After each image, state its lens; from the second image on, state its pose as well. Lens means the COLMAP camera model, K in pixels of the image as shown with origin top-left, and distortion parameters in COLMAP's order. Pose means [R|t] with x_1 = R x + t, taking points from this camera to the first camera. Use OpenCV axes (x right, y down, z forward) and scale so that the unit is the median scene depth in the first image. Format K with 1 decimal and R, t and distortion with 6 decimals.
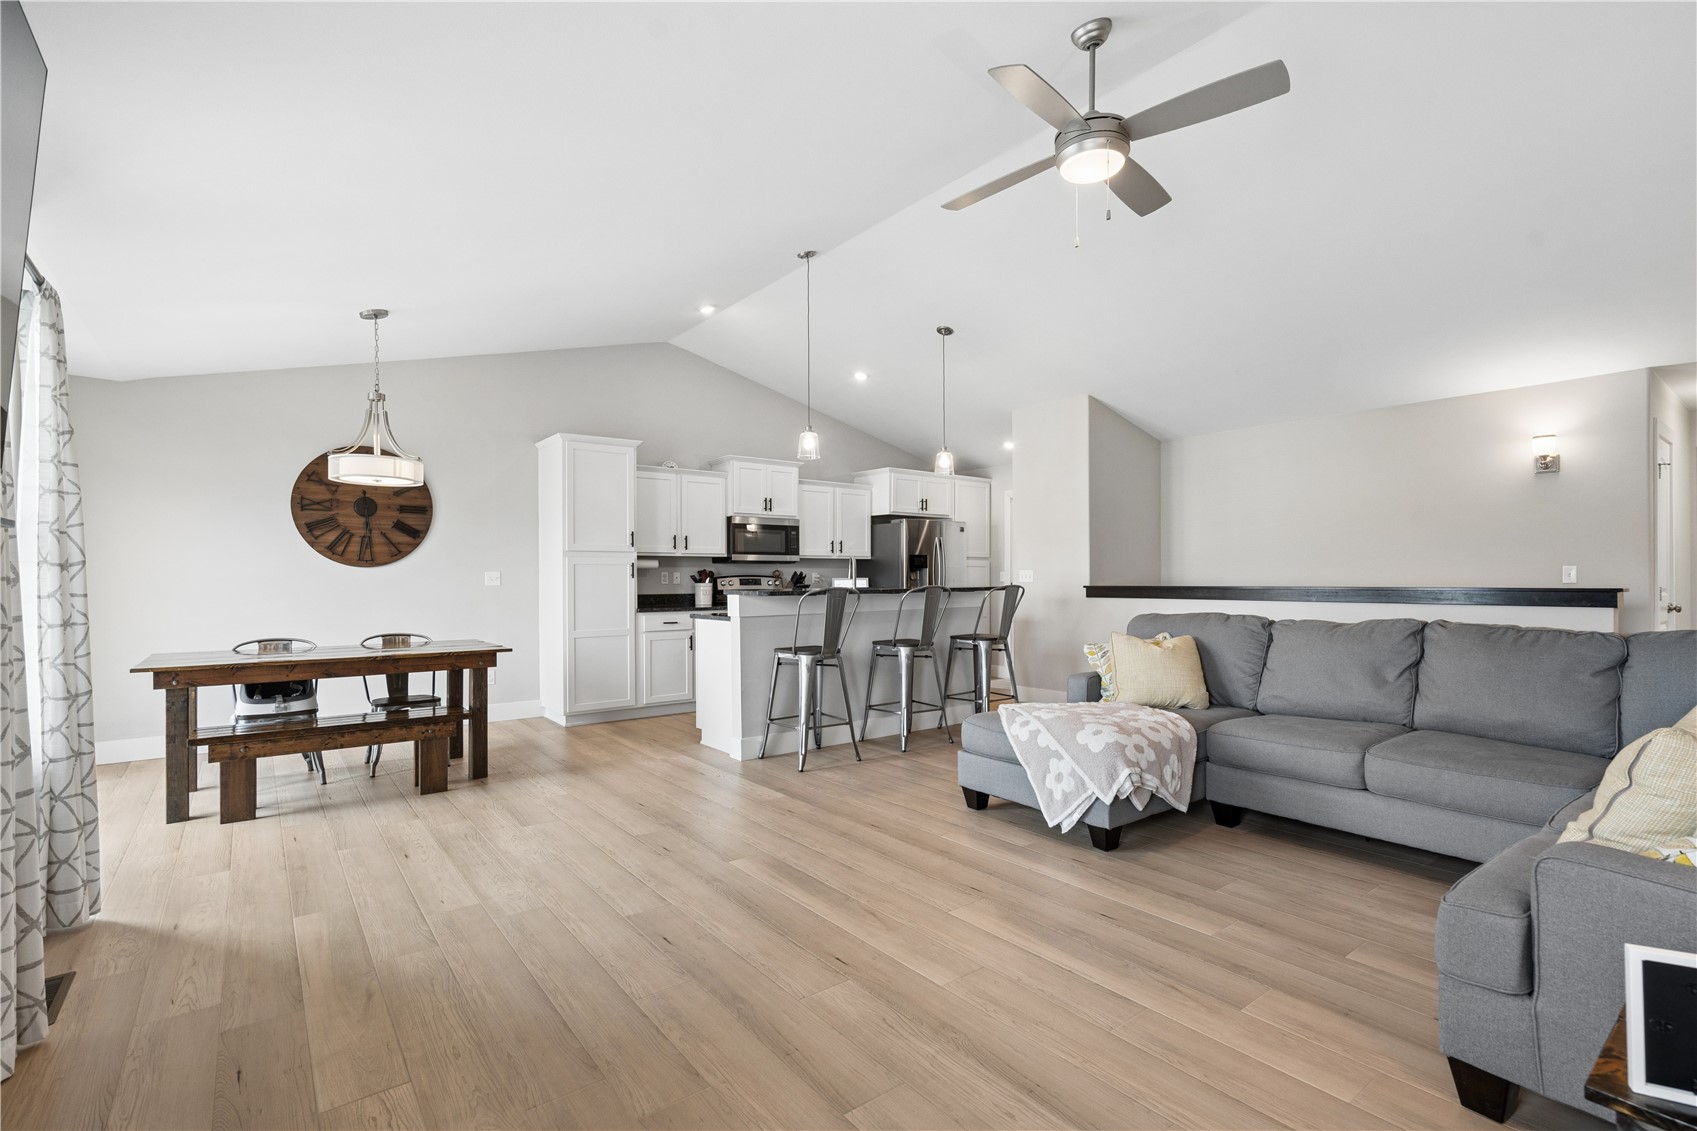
lens RADIAL K [[774.5, 0, 845.6], [0, 774.5, 577.8], [0, 0, 1]] dist [-0.001698, -0.000172]
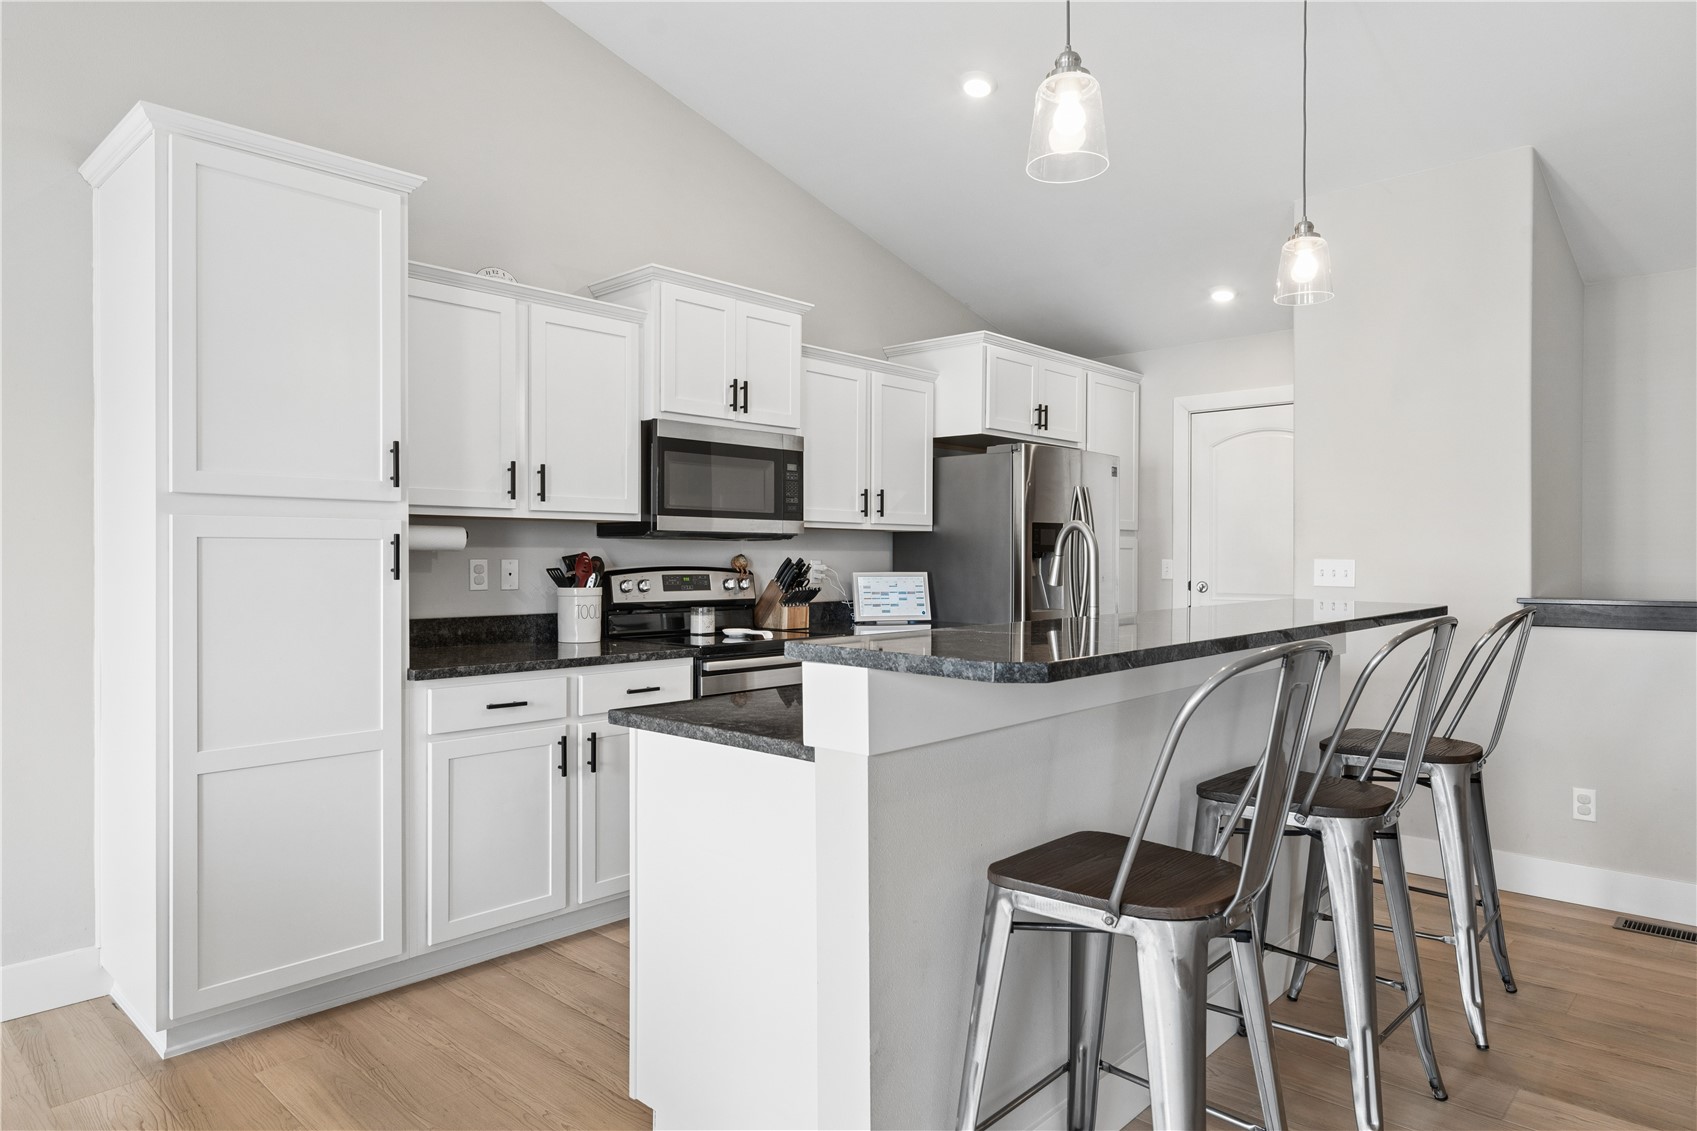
lens RADIAL K [[1018.8, 0, 847.4], [0, 1018.8, 557.6], [0, 0, 1]] dist [-0.001946, -0.000811]
pose [[0.985828, 0.005959, 0.167655, -0.135810], [-0.006053, 0.999982, 0.000048, -0.009222], [-0.167652, -0.001062, 0.985846, 0.462276]]
